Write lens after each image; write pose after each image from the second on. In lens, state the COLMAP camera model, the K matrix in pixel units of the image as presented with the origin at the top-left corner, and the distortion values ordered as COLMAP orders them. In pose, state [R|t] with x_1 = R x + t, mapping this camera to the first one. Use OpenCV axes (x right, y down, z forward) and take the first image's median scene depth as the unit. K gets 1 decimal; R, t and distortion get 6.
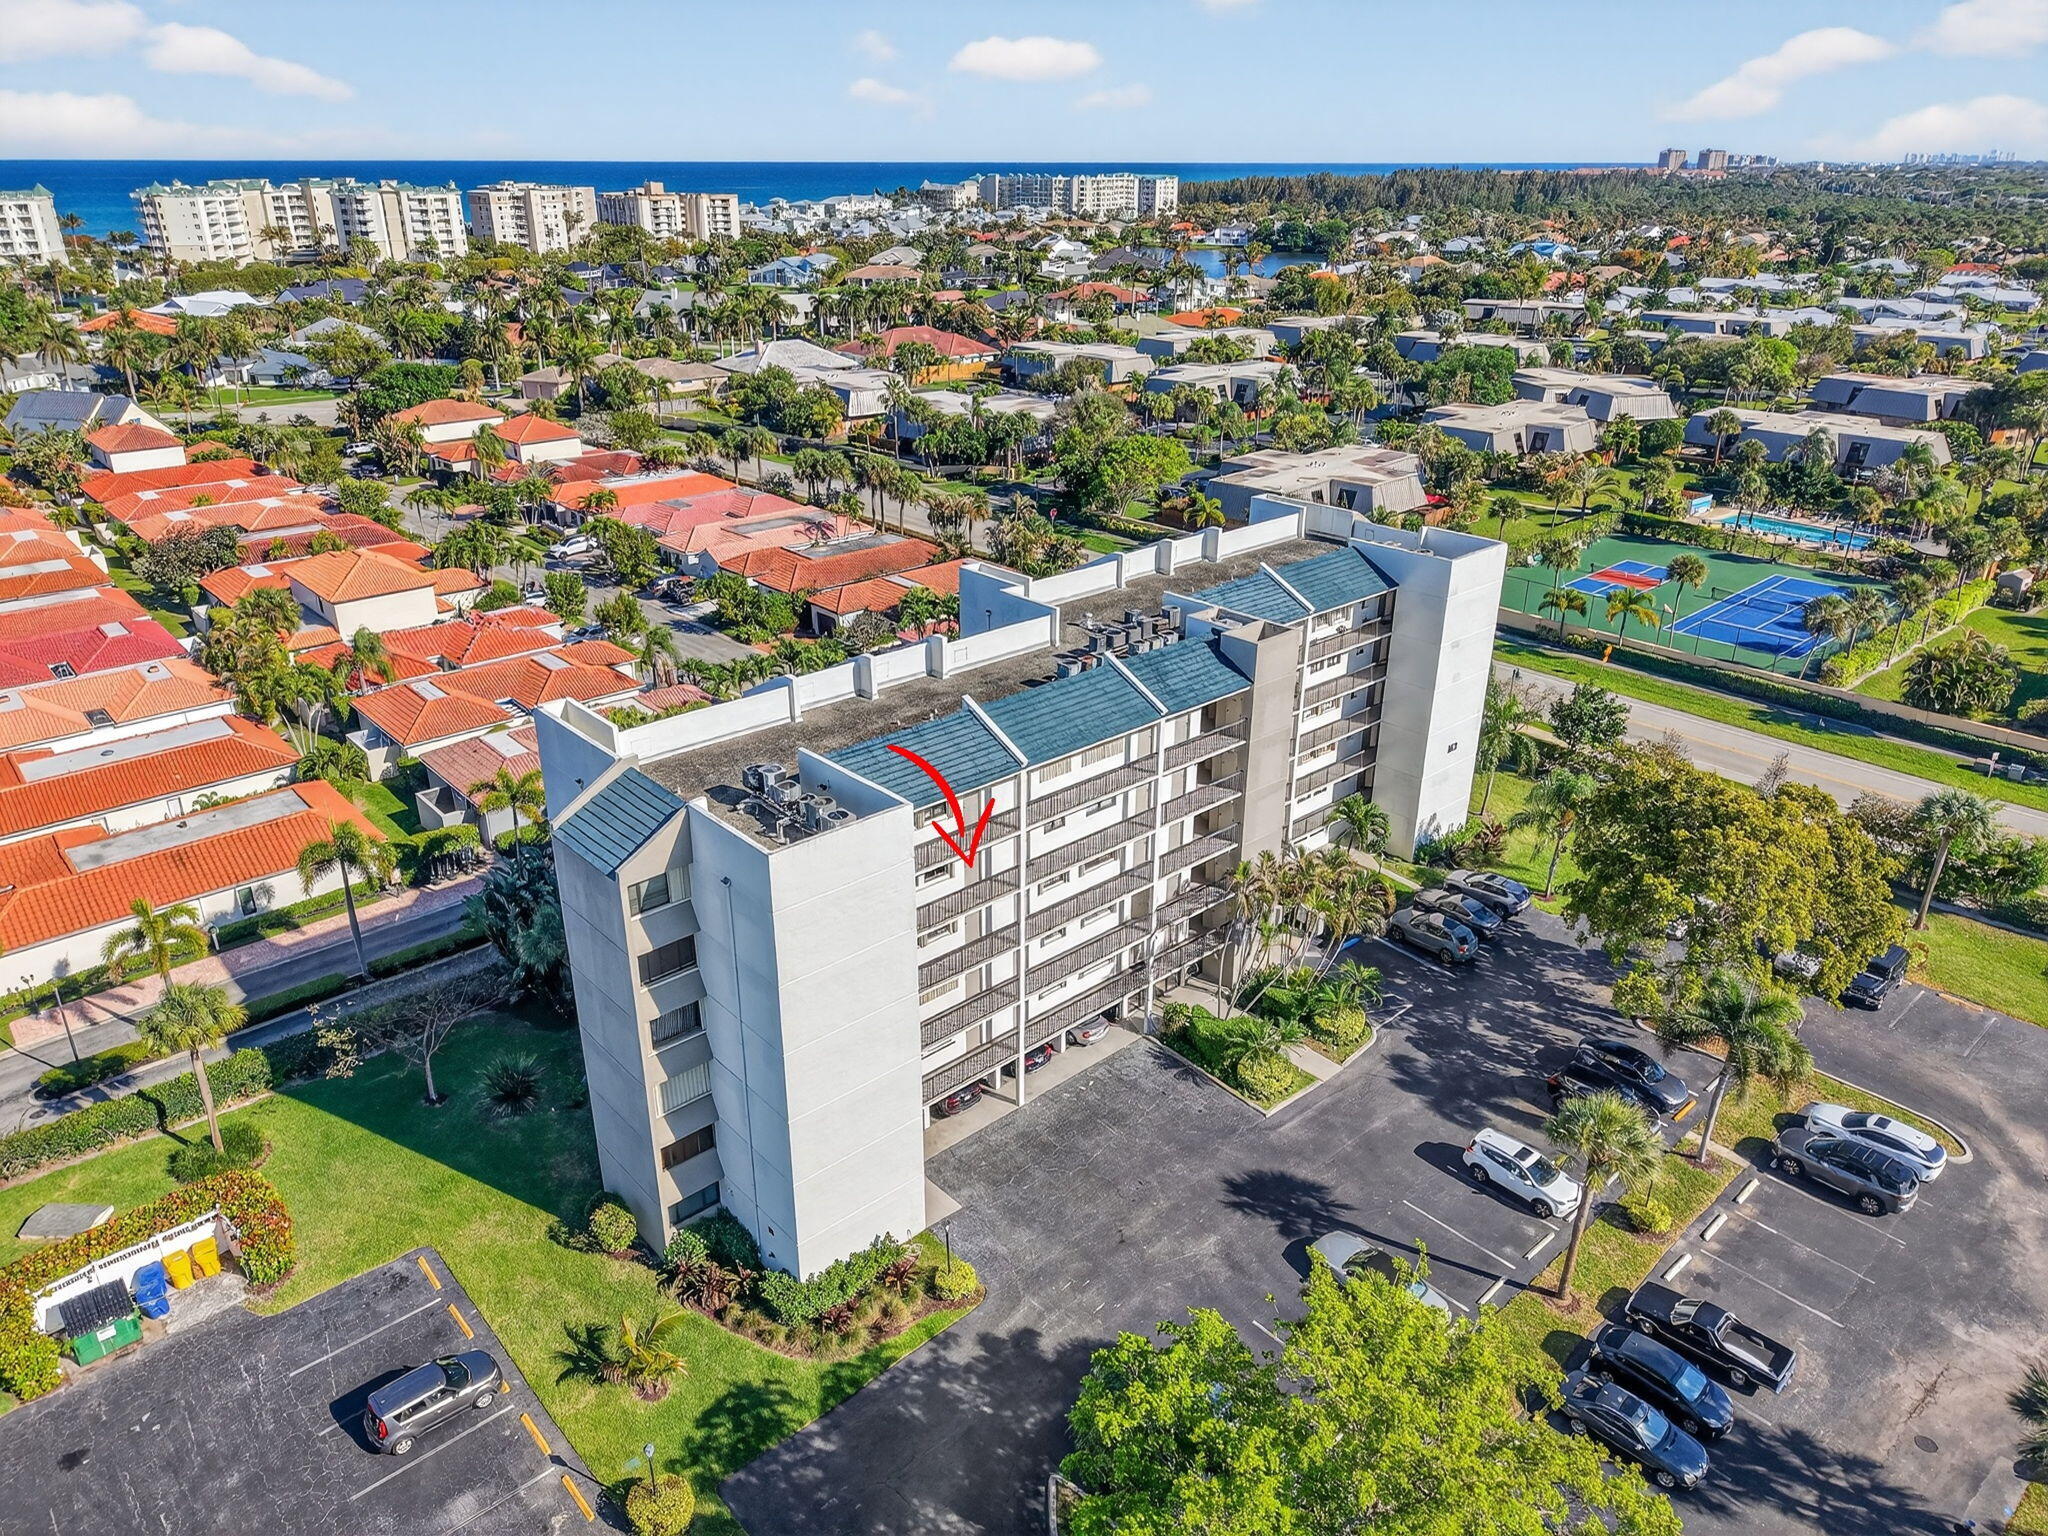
lens RADIAL K [[1372.3, 0, 1017.5], [0, 1372.3, 764.7], [0, 0, 1]] dist [0.021149, -0.016422]
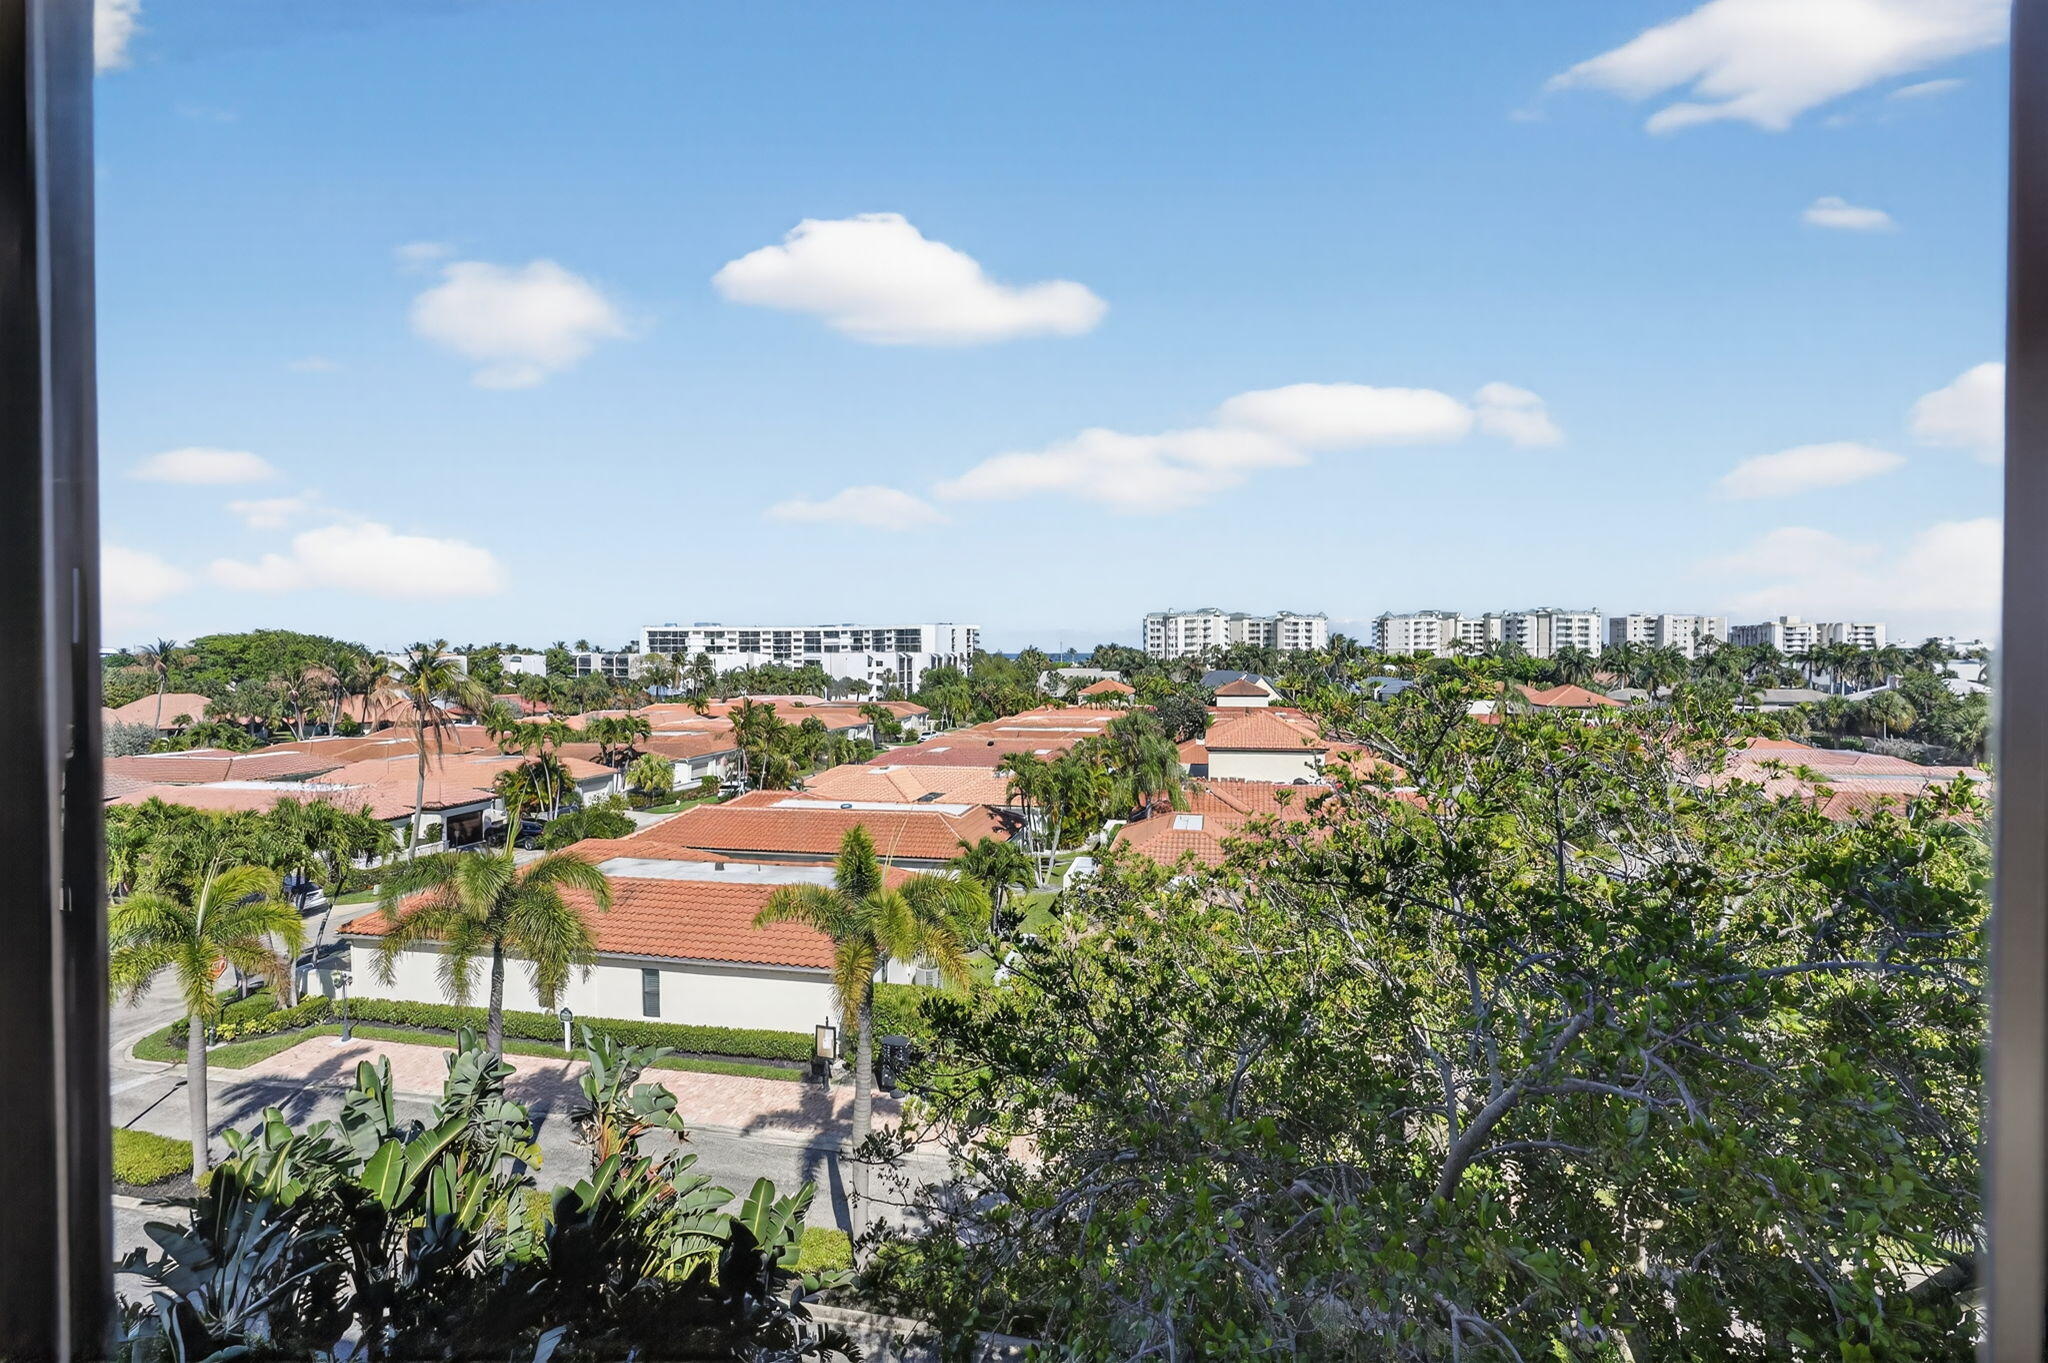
lens RADIAL K [[914.1, 0, 1027.7], [0, 914.1, 665.4], [0, 0, 1]] dist [-0.000026, 0.000022]
pose [[0.588790, 0.009395, -0.808231, -0.021265], [-0.321260, 0.920278, -0.223338, 0.000430], [0.741699, 0.391152, 0.544869, 0.145324]]
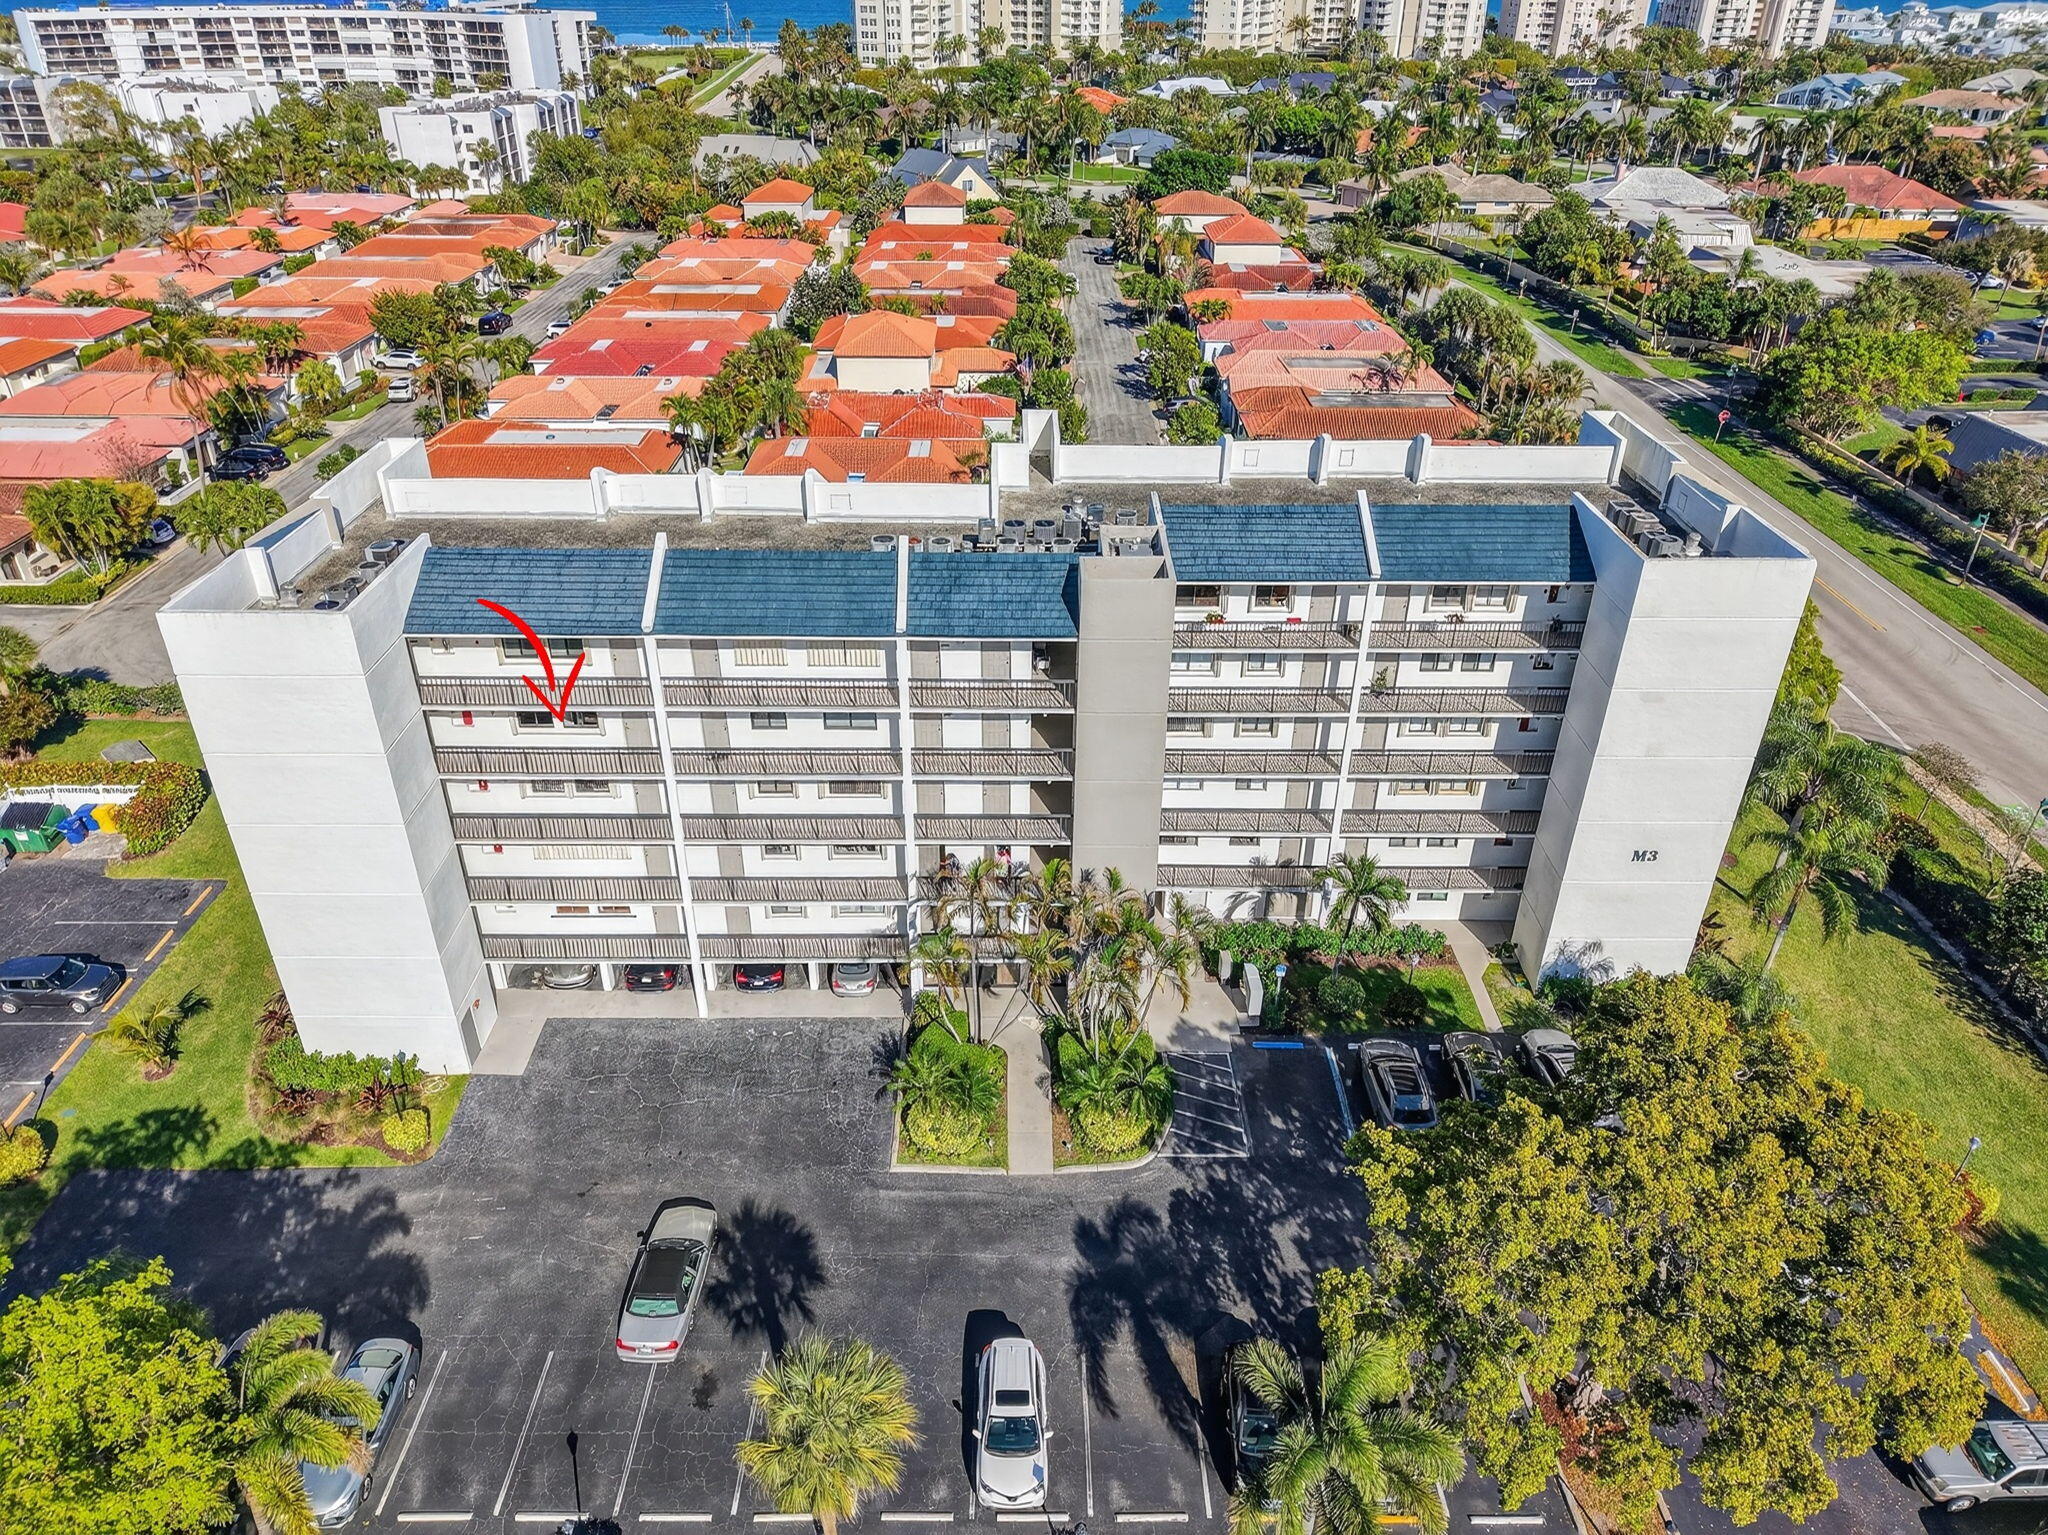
lens RADIAL K [[1372.3, 0, 1017.5], [0, 1372.3, 764.2], [0, 0, 1]] dist [0.021149, -0.016422]
pose [[0.745415, 0.341659, -0.572386, 0.084547], [-0.274121, 0.939812, 0.203990, -0.019329], [0.607630, 0.004846, 0.794205, 0.060149]]
